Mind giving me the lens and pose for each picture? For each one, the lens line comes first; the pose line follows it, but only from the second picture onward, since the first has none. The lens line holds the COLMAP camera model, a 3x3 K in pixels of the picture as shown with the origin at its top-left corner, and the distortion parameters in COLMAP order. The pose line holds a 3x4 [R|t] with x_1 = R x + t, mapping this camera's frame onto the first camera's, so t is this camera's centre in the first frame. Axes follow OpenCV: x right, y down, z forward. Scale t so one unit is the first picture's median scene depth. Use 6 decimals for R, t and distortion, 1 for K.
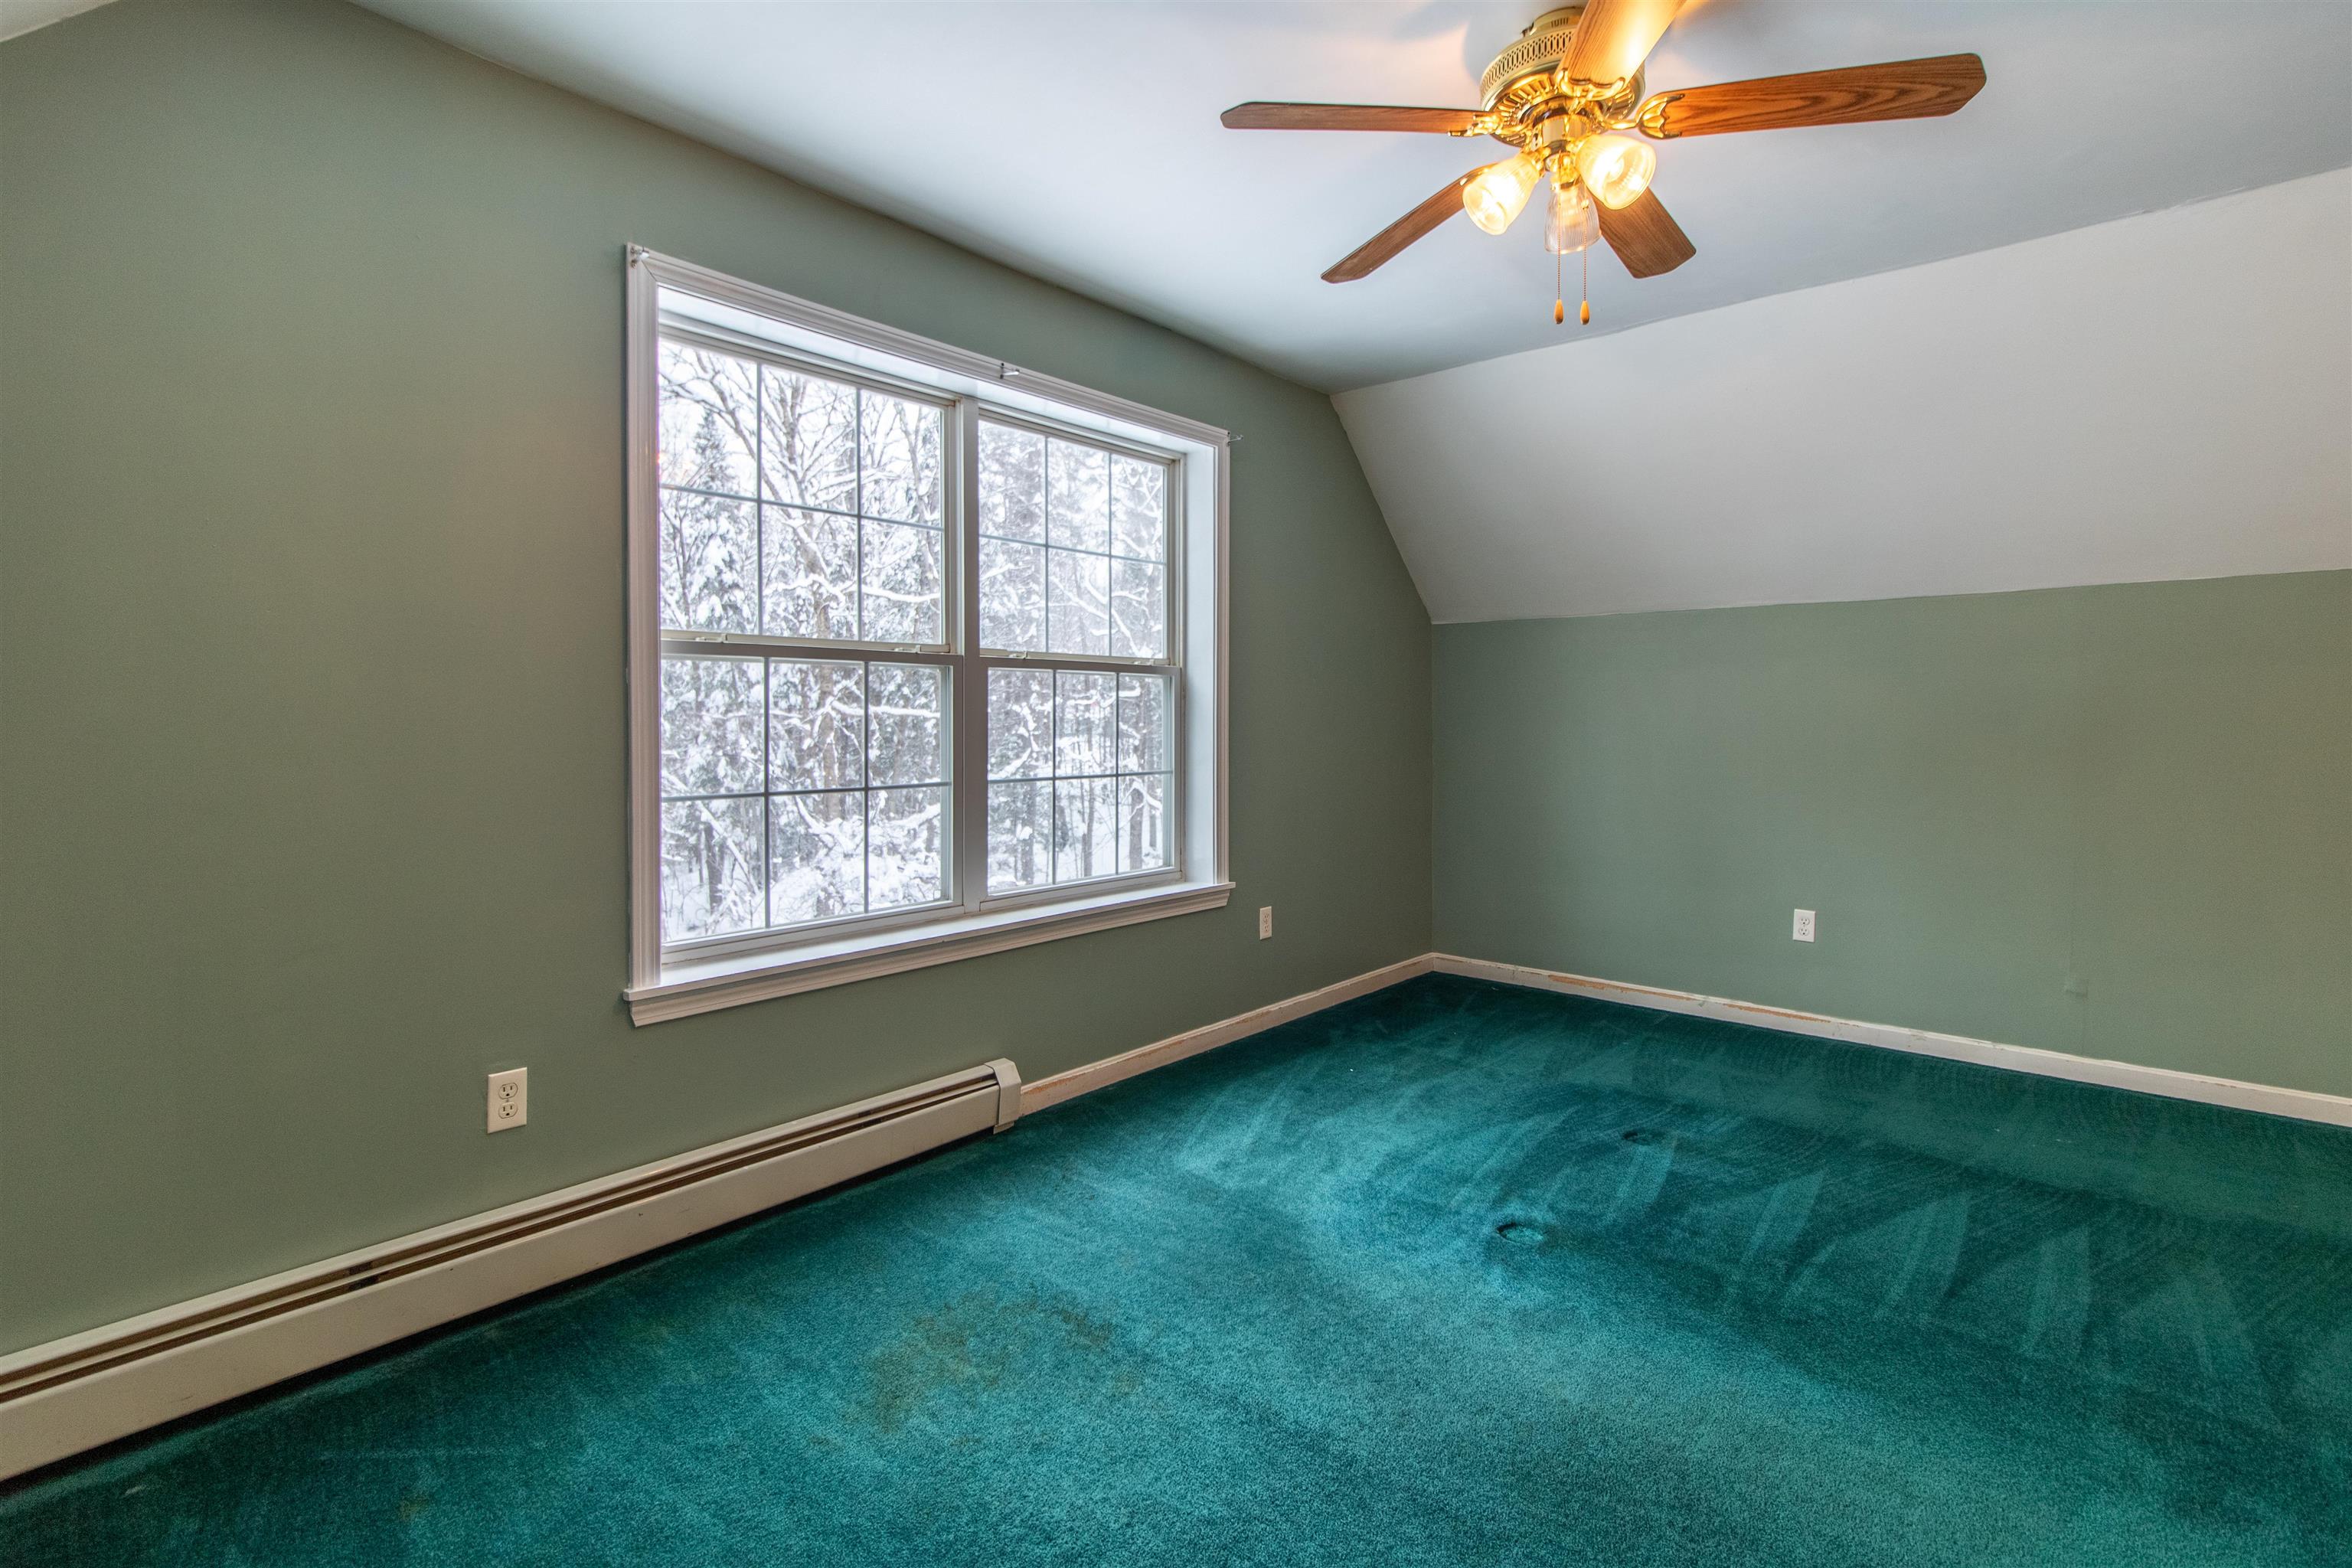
lens RADIAL K [[1090.0, 0, 1155.9], [0, 1090.0, 739.4], [0, 0, 1]] dist [0.001084, 0.000273]
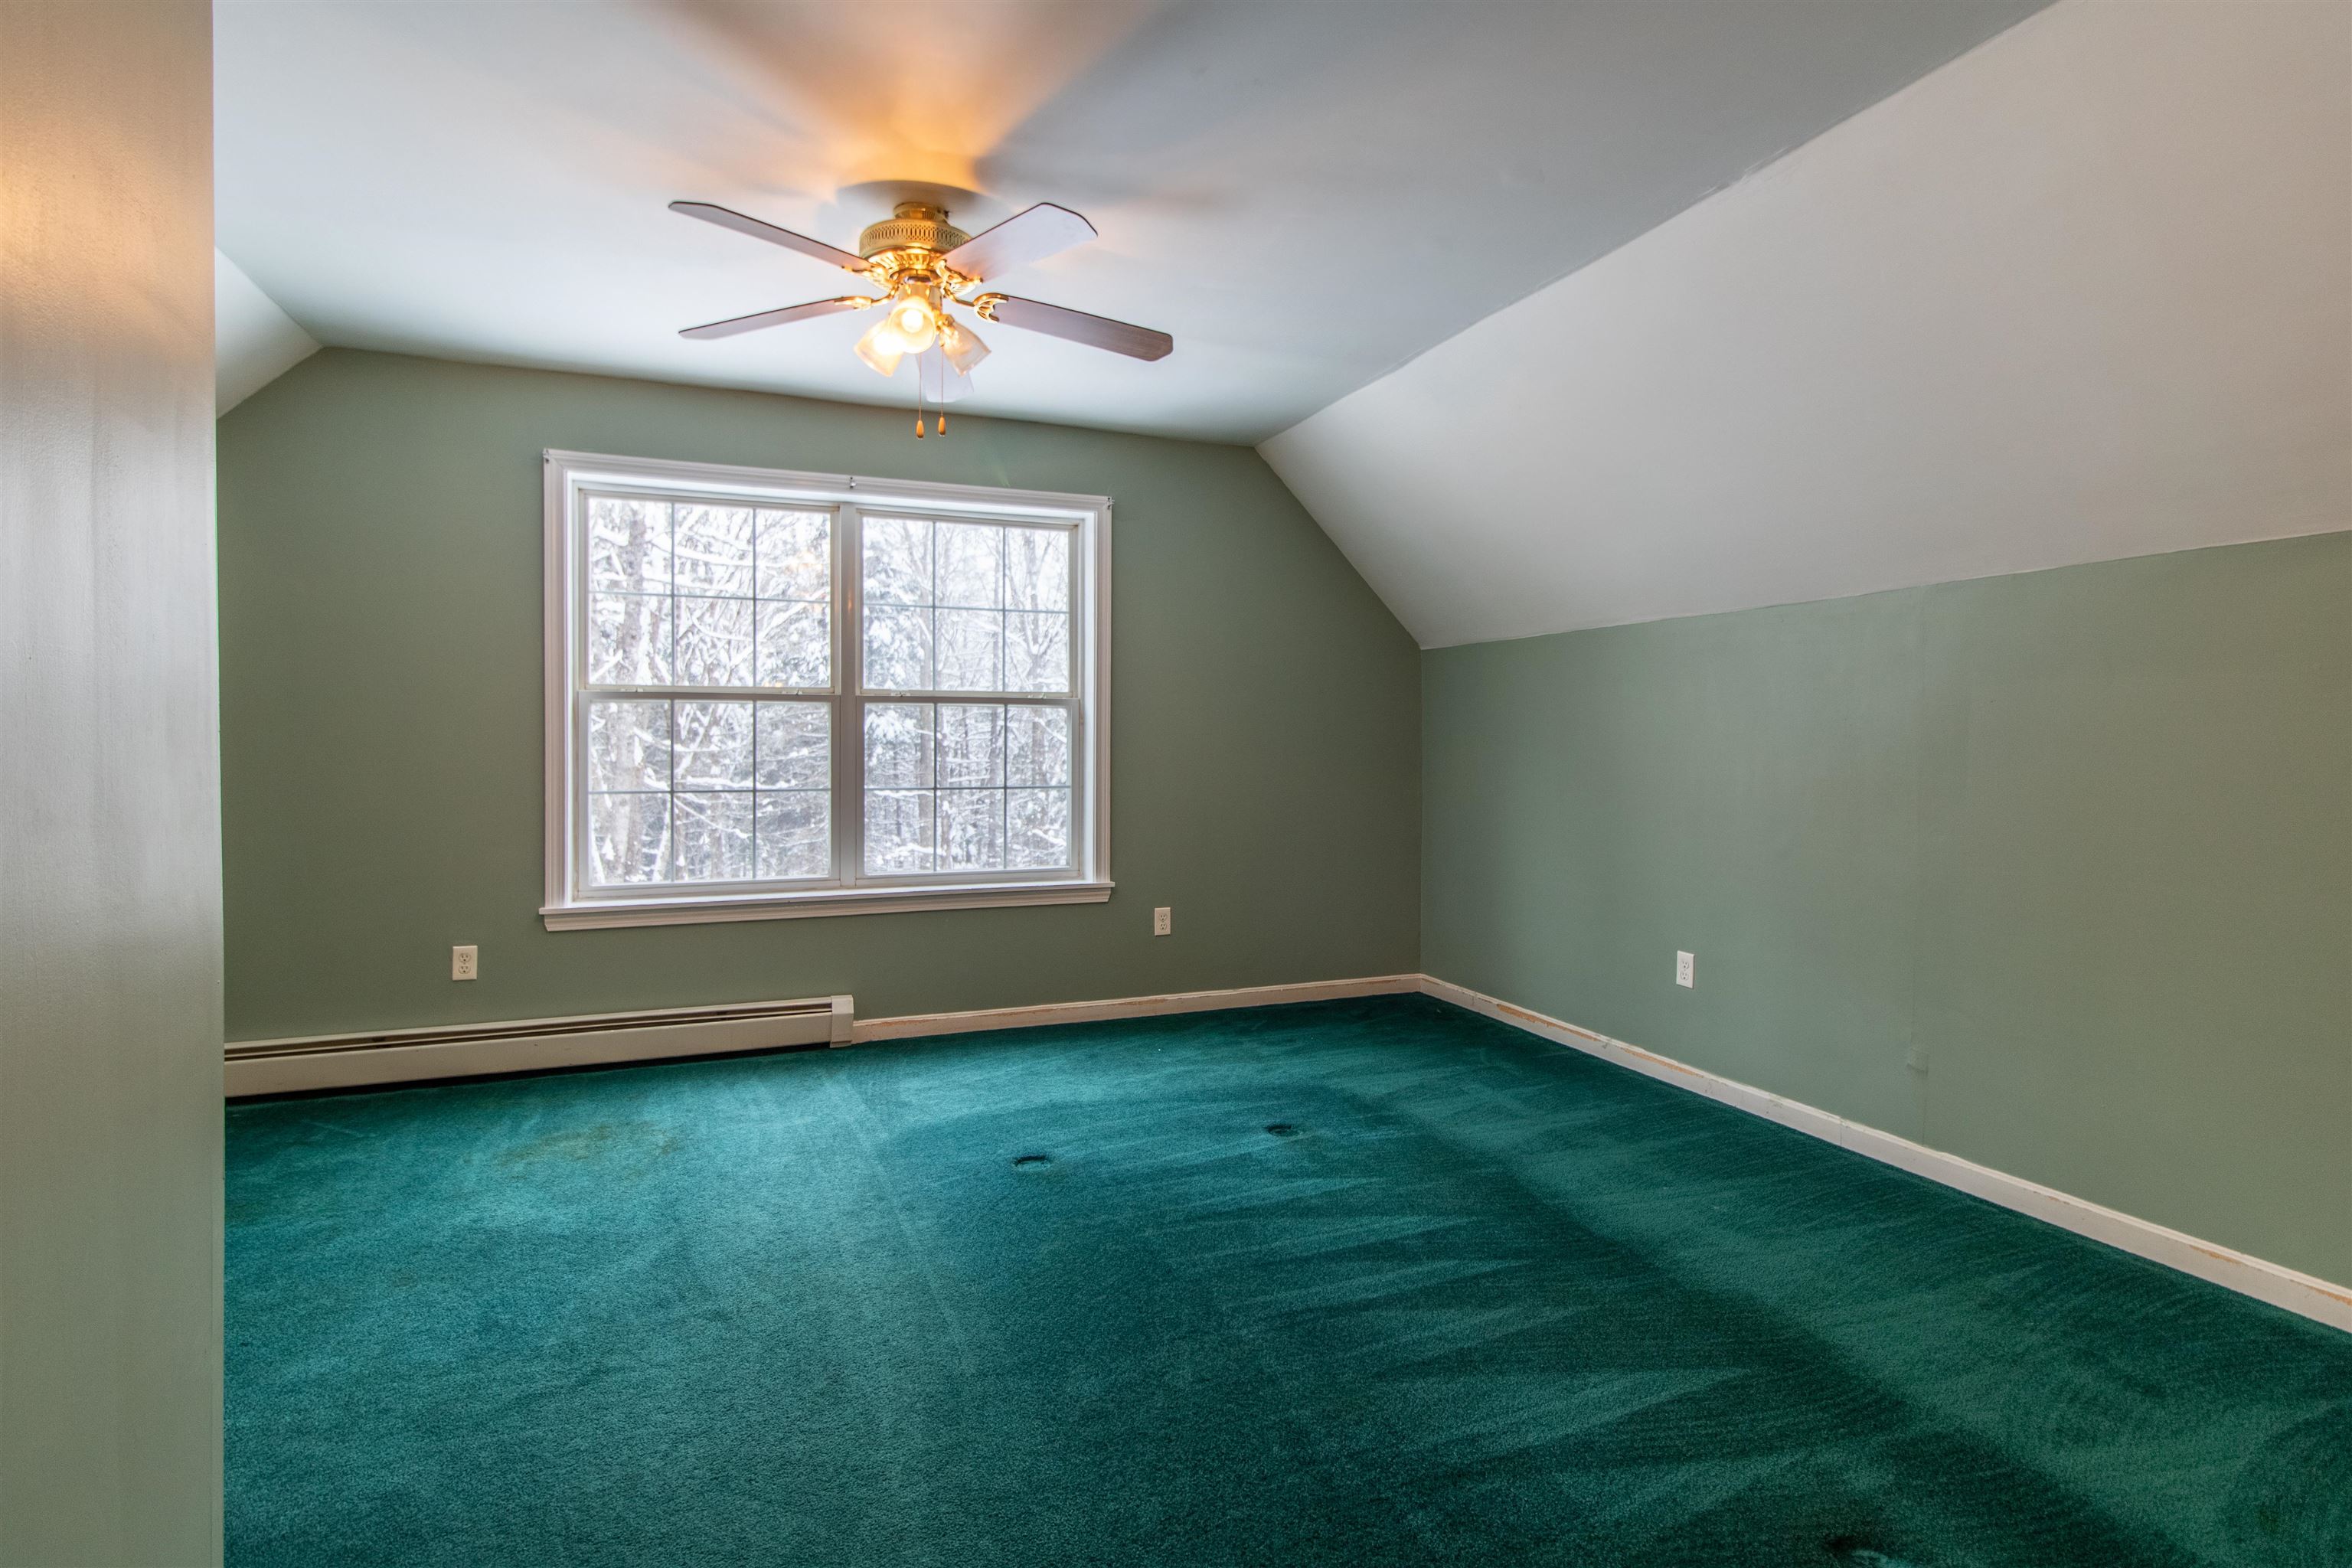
lens RADIAL K [[1098.4, 0, 1181.1], [0, 1098.4, 767.9], [0, 0, 1]] dist [-0.001450, 0.000654]
pose [[0.888102, 0.010994, -0.459514, 0.786639], [-0.009553, 0.999939, 0.005460, 0.001280], [0.459546, -0.000460, 0.888154, -0.013186]]
